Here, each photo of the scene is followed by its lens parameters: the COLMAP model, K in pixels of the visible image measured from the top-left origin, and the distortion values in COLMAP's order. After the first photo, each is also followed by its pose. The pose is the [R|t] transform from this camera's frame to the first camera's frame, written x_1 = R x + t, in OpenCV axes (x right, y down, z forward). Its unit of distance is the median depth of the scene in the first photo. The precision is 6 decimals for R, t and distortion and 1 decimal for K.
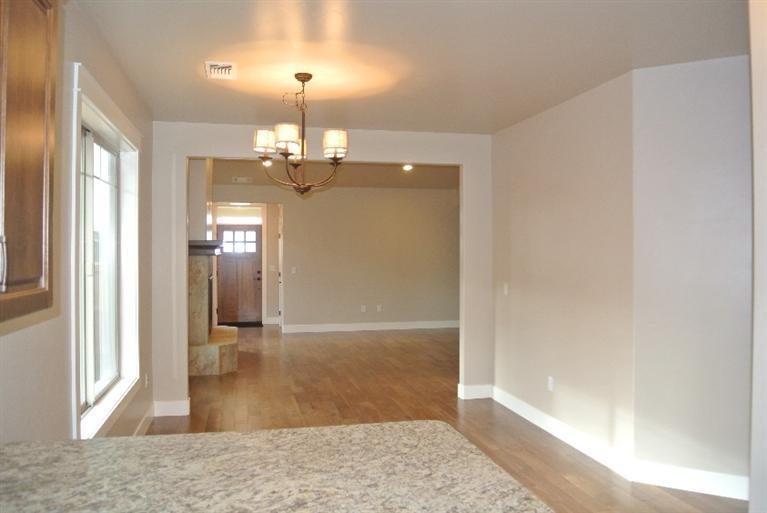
lens RADIAL K [[607.9, 0, 384.2], [0, 607.9, 248.6], [0, 0, 1]] dist [-0.054432, -0.001973]
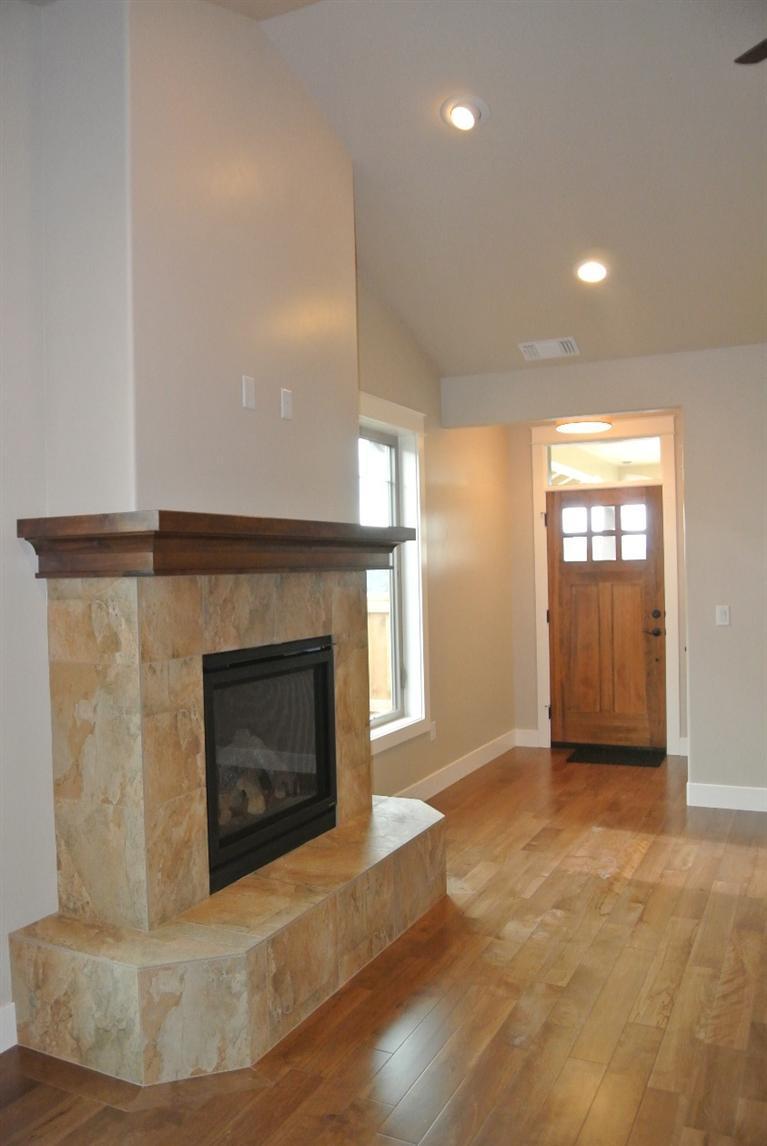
lens RADIAL K [[908.3, 0, 383.5], [0, 908.3, 573.0], [0, 0, 1]] dist [-0.054432, -0.001973]
pose [[0.775208, -0.012465, -0.631584, 0.011483], [0.023502, 0.999682, 0.009116, 0.005222], [0.631269, -0.021910, 0.775254, 0.475382]]
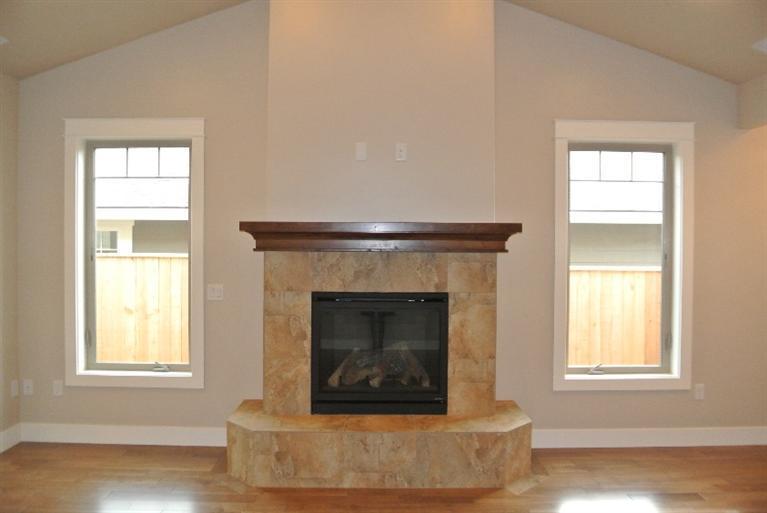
lens RADIAL K [[607.9, 0, 384.2], [0, 607.9, 248.6], [0, 0, 1]] dist [-0.054432, -0.001973]
pose [[-0.224545, 0.000750, -0.974463, 0.130895], [-0.003009, 0.999994, 0.001463, 0.004824], [0.974459, 0.003261, -0.224541, 0.754650]]
